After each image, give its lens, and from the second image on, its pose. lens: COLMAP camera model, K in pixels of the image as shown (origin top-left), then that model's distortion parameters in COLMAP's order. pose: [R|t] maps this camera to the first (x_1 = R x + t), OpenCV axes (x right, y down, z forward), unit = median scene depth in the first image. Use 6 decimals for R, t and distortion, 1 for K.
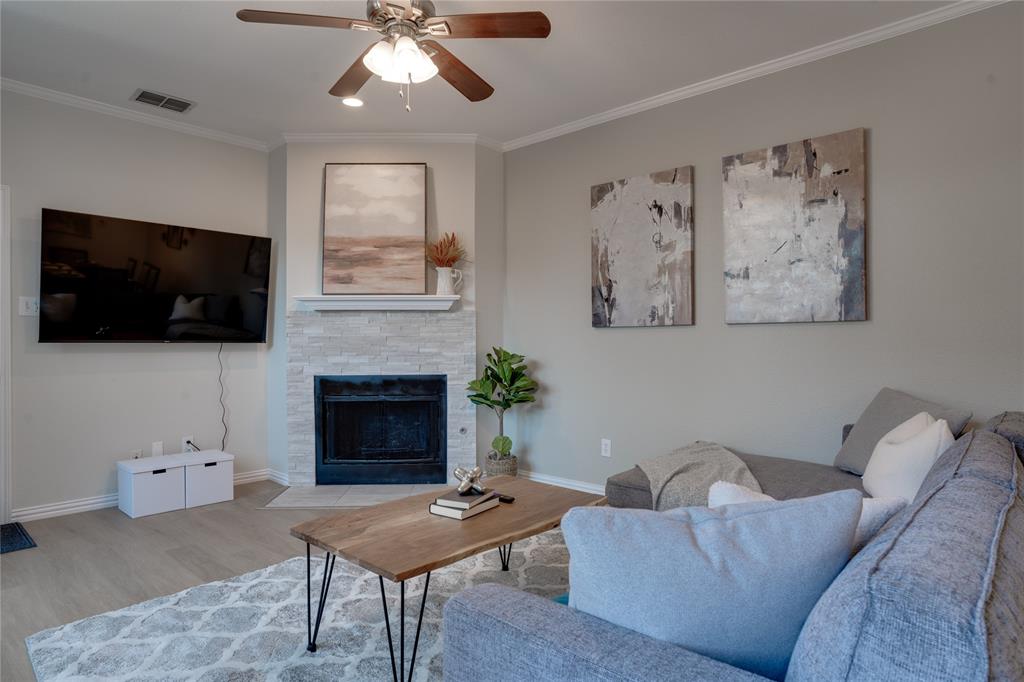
lens RADIAL K [[594.8, 0, 548.6], [0, 594.8, 339.6], [0, 0, 1]] dist [-0.037701, 0.001540]
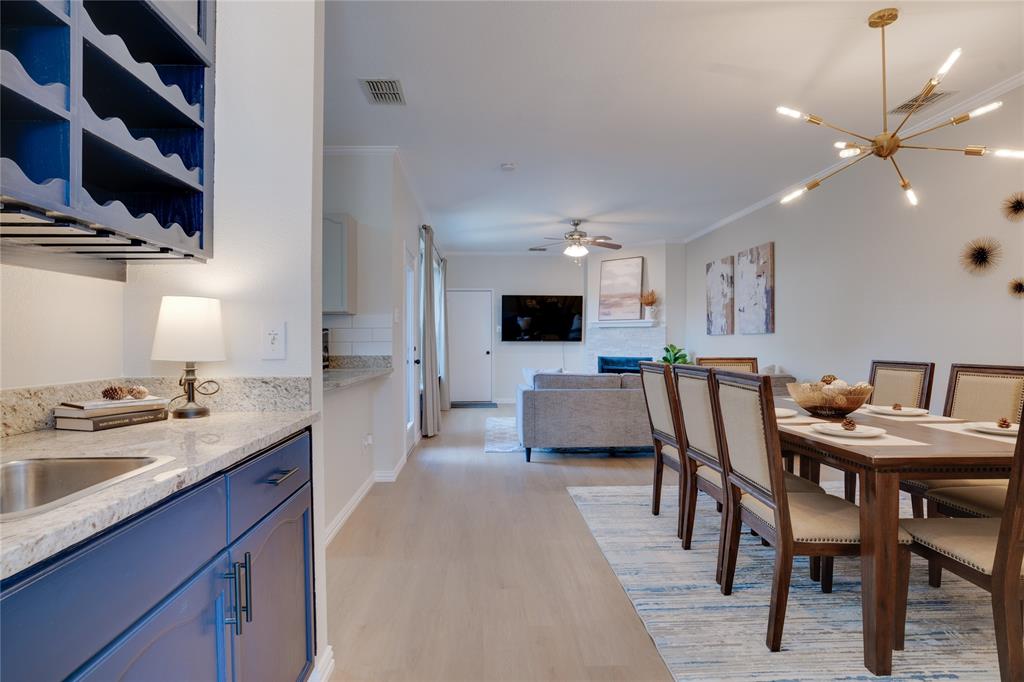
lens RADIAL K [[594.8, 0, 548.6], [0, 594.8, 339.6], [0, 0, 1]] dist [-0.037701, 0.001540]
pose [[0.742767, 0.003580, -0.669541, 0.986423], [-0.003551, 0.999993, 0.001407, -0.005749], [0.669541, 0.001333, 0.742774, -0.810309]]
